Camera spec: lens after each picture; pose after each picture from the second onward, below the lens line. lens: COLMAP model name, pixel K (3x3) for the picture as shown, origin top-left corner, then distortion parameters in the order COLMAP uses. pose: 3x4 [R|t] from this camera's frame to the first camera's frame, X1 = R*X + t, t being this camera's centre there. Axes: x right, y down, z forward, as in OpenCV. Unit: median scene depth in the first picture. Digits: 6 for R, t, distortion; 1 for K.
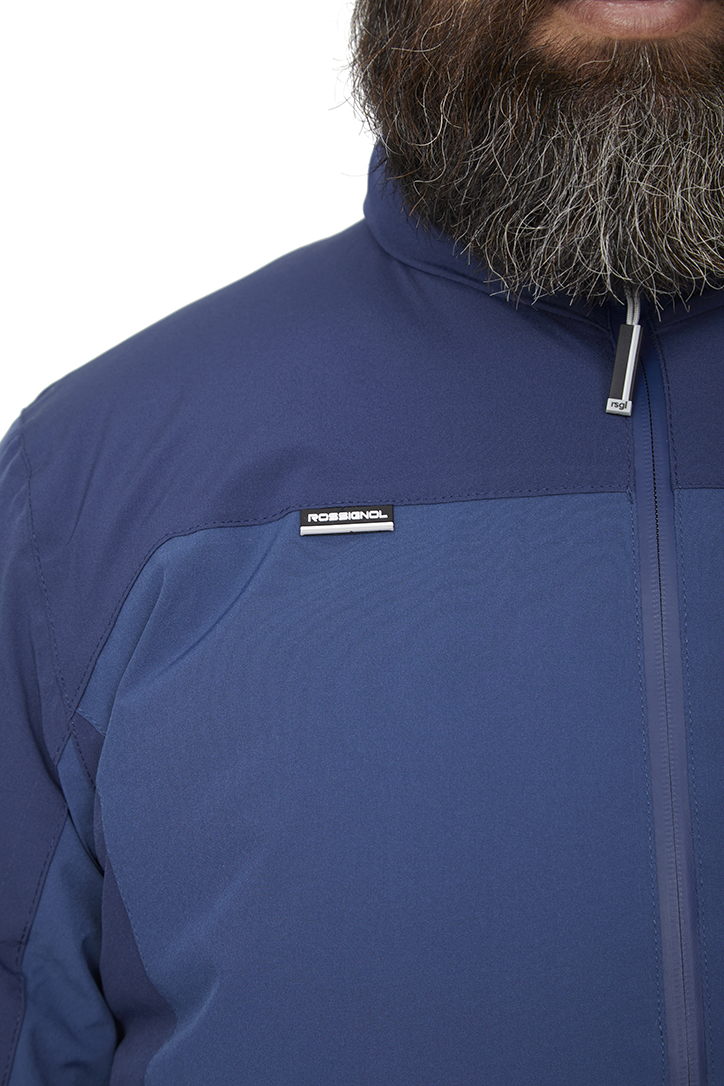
lens RADIAL K [[2661.0, 0, 365.0], [0, 2661.0, 547.8], [0, 0, 1]] dist [-0.126540, 0.000000]
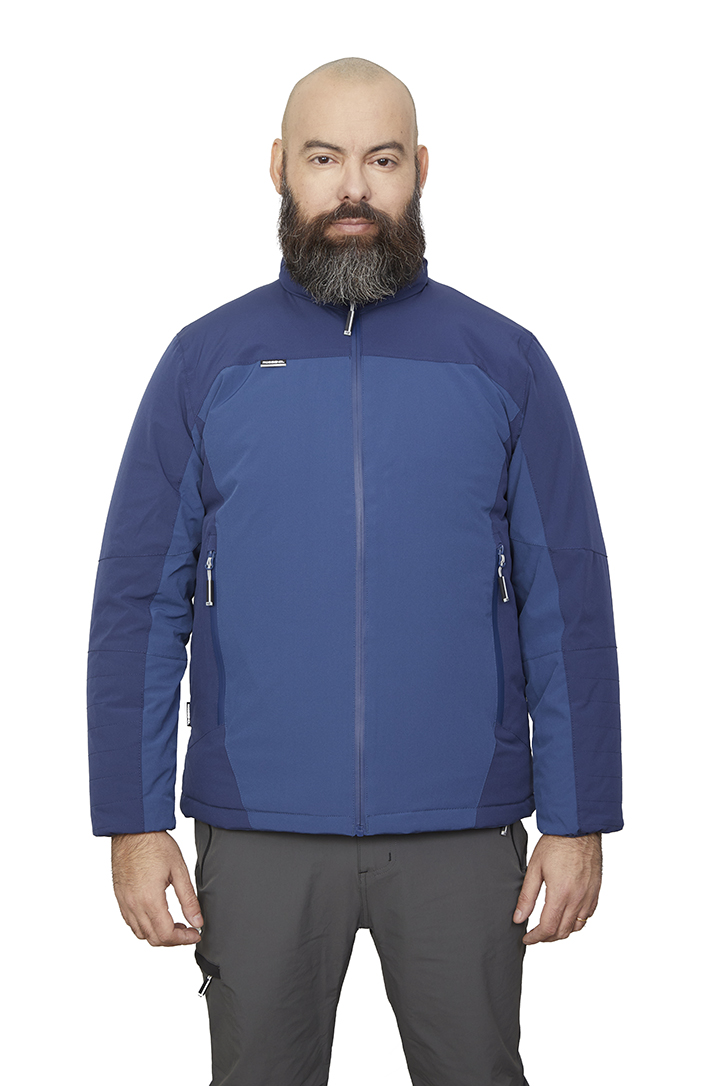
lens RADIAL K [[2320.1, 0, 360.2], [0, 2320.1, 537.2], [0, 0, 1]] dist [0.043942, 0.000000]
pose [[0.999138, 0.013480, 0.039257, -0.009572], [-0.013821, 0.999869, 0.008420, 0.201615], [-0.039139, -0.008956, 0.999194, -2.212436]]
